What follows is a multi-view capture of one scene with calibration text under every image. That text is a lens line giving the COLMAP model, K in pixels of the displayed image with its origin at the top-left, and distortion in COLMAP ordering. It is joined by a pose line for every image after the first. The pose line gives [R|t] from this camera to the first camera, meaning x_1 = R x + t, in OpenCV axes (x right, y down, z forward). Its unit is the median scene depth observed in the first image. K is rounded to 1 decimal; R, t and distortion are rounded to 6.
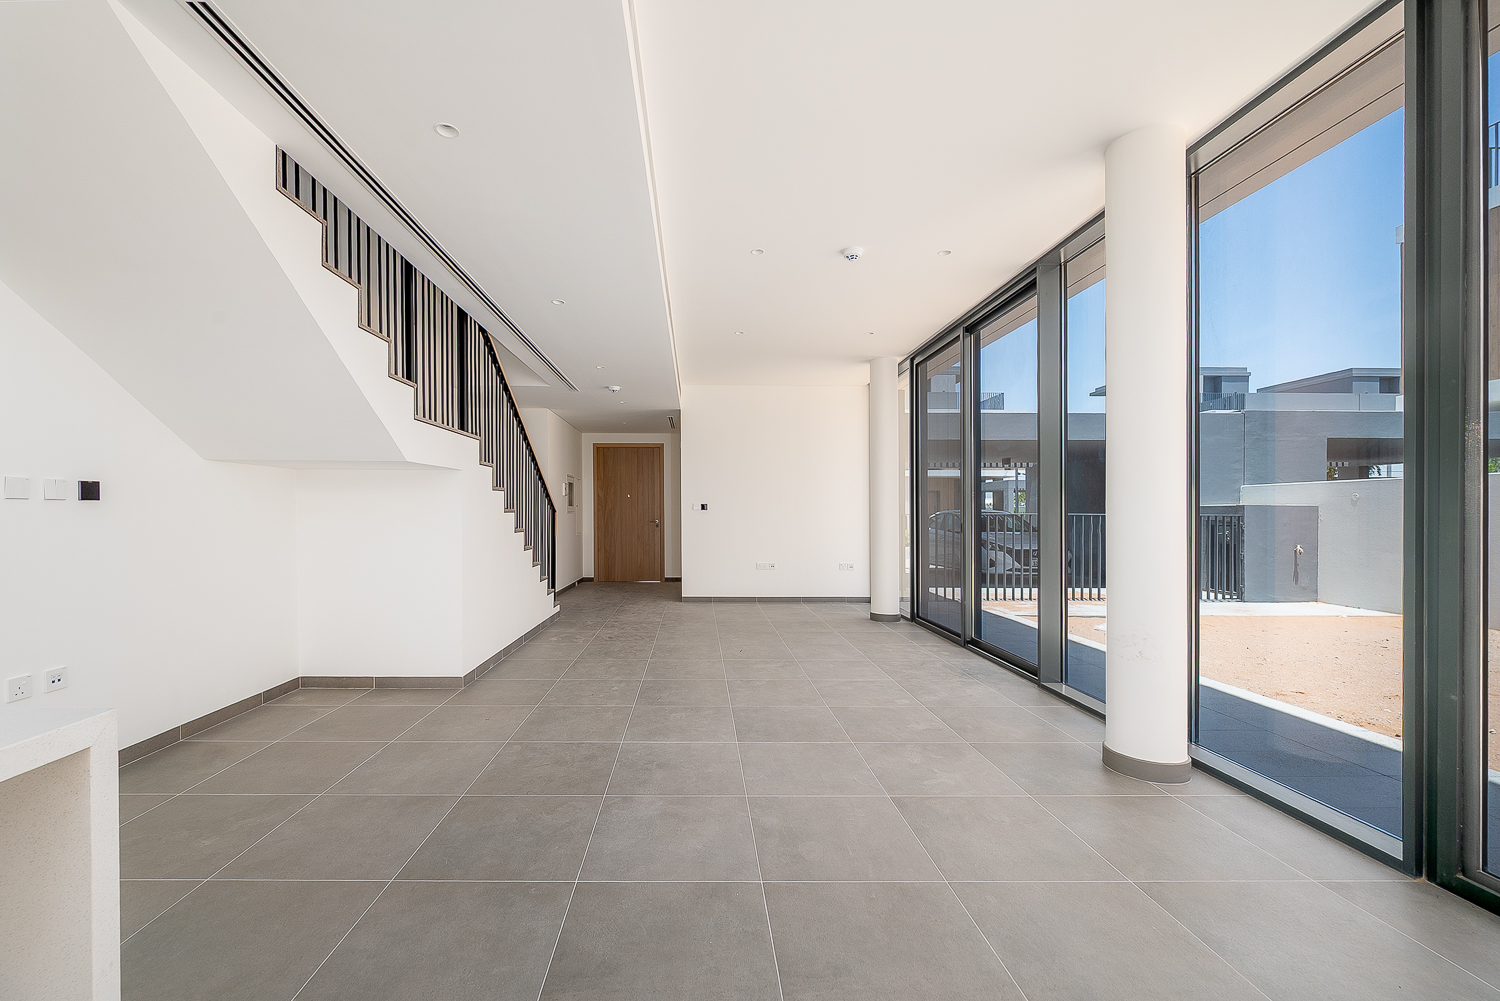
lens RADIAL K [[596.4, 0, 750.0], [0, 596.4, 500.5], [0, 0, 1]] dist [-0.001278, 0.000191]
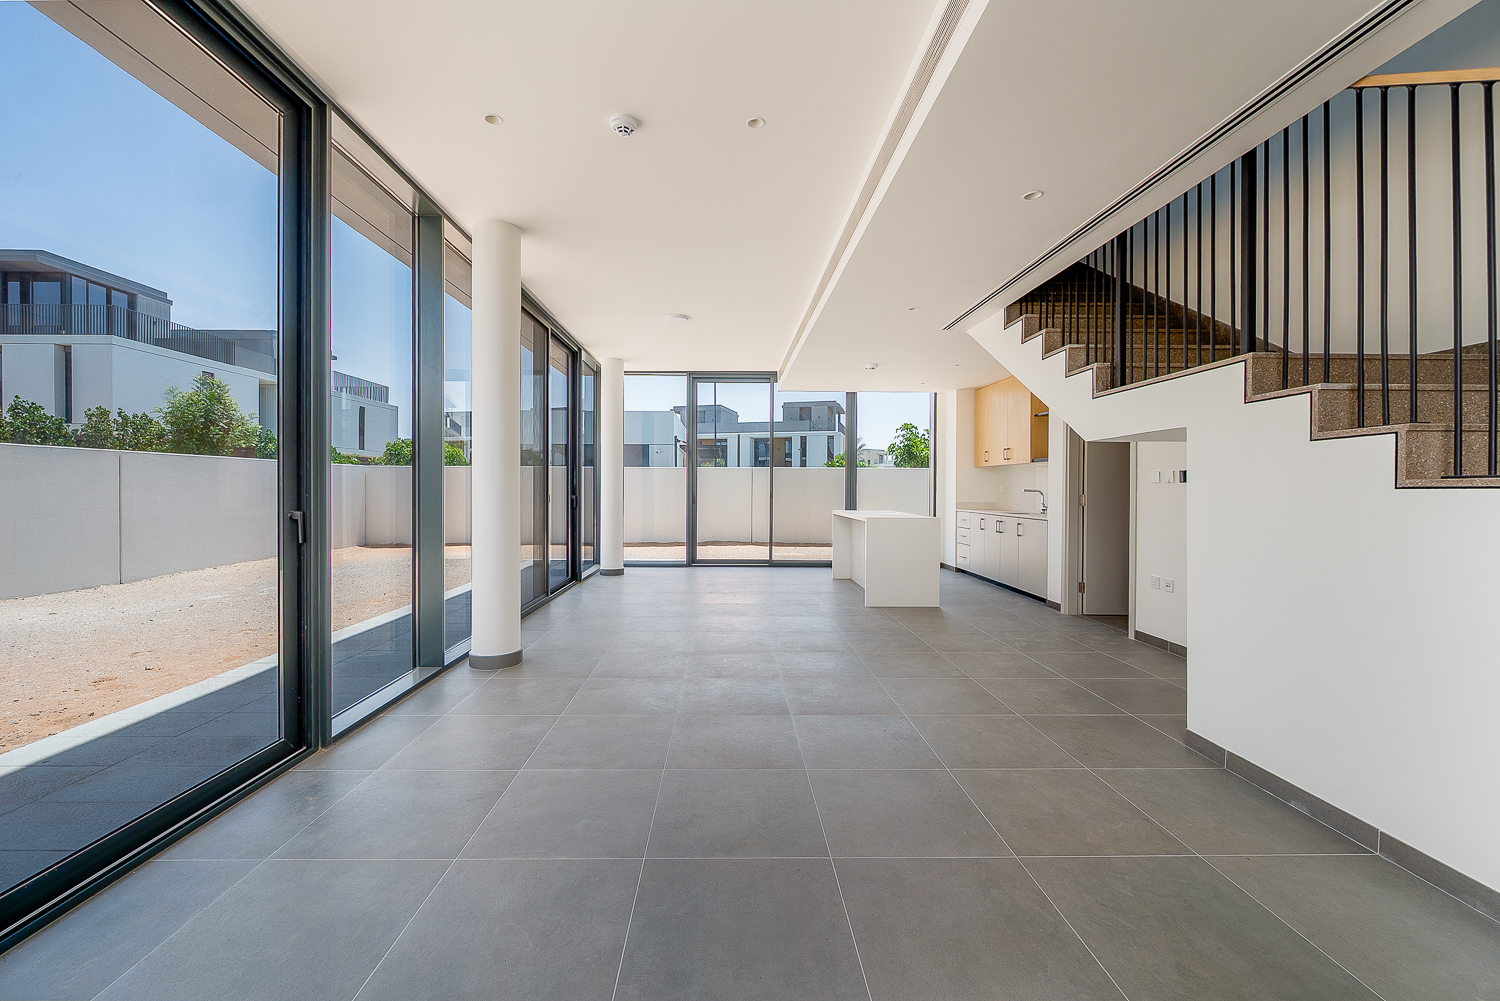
lens RADIAL K [[596.4, 0, 750.0], [0, 596.4, 500.5], [0, 0, 1]] dist [-0.001278, 0.000191]
pose [[-0.999009, -0.009670, 0.043446, -0.009114], [-0.009520, 0.999948, 0.003663, 0.040479], [-0.043479, 0.003246, -0.999049, 1.974988]]
